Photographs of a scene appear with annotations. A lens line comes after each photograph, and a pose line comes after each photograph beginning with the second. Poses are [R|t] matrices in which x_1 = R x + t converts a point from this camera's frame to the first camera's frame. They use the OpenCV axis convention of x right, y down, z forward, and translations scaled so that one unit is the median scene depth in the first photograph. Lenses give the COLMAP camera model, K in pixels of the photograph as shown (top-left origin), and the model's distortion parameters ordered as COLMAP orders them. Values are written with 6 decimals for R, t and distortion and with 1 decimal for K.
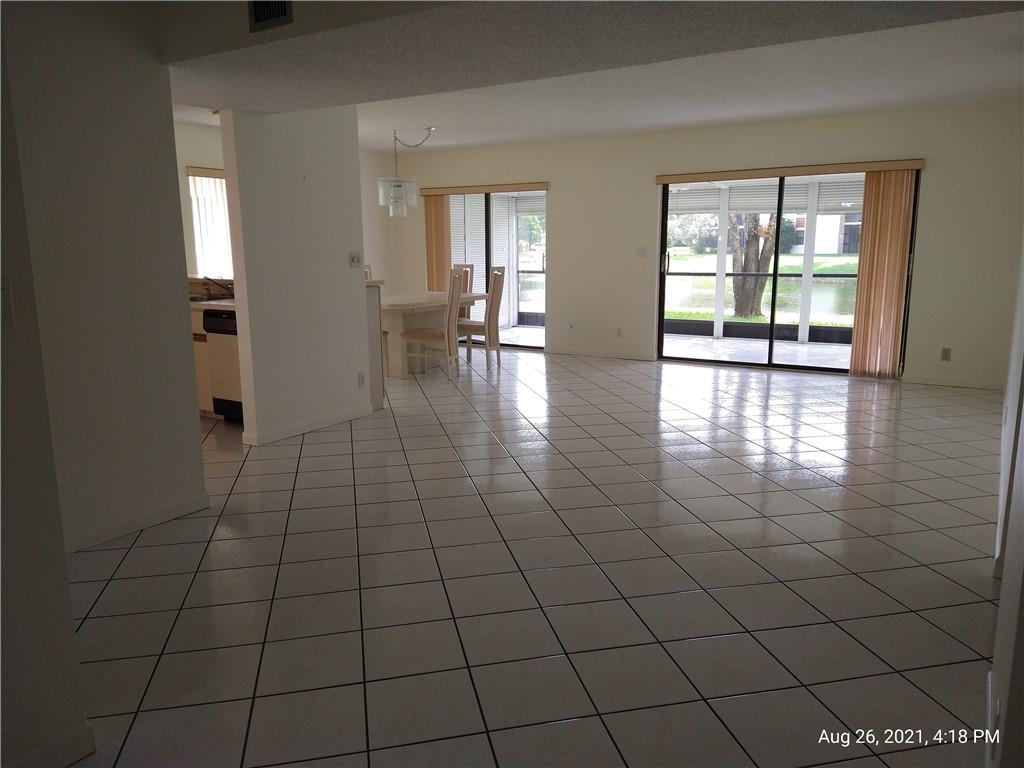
lens RADIAL K [[753.6, 0, 512.0], [0, 753.6, 384.0], [0, 0, 1]] dist [0.110359, -0.148431]
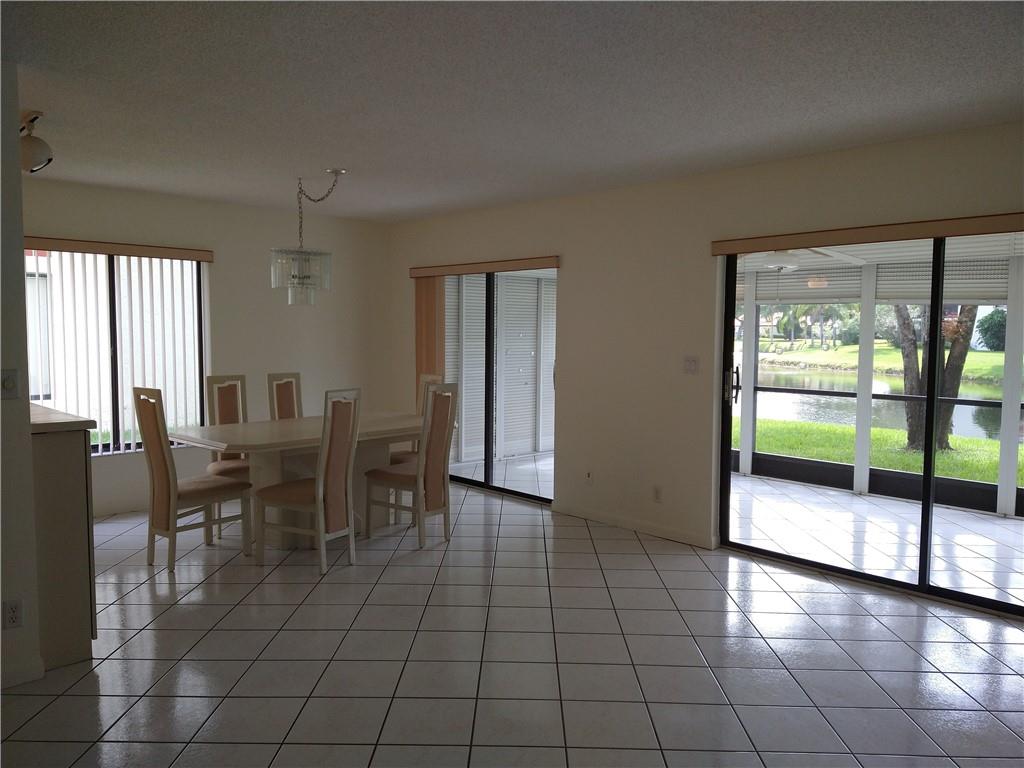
lens RADIAL K [[753.6, 0, 512.0], [0, 753.6, 384.0], [0, 0, 1]] dist [0.110359, -0.148431]
pose [[0.972453, 0.030833, -0.231049, 0.169063], [-0.056881, 0.992637, -0.106942, -0.085184], [0.226051, 0.117138, 0.967047, 0.380399]]
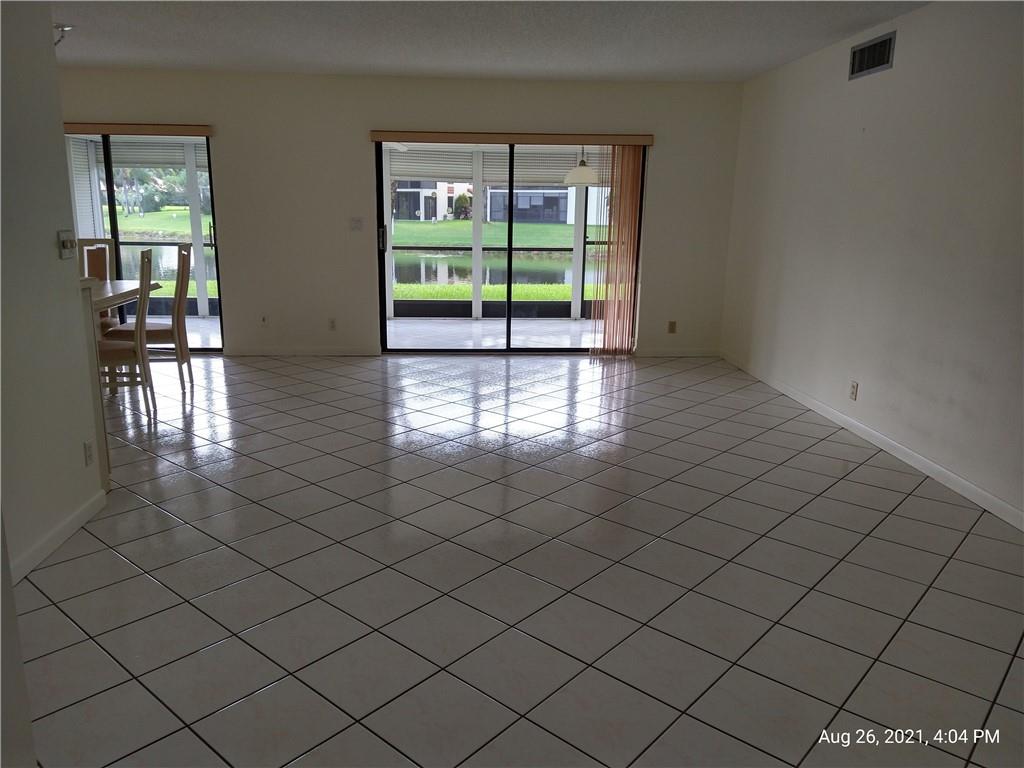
lens RADIAL K [[753.6, 0, 512.0], [0, 753.6, 384.0], [0, 0, 1]] dist [0.110359, -0.148431]
pose [[0.805237, -0.119252, 0.580838, -0.184512], [0.091071, 0.992818, 0.077580, -0.050712], [-0.585918, -0.009573, 0.810314, 0.233541]]
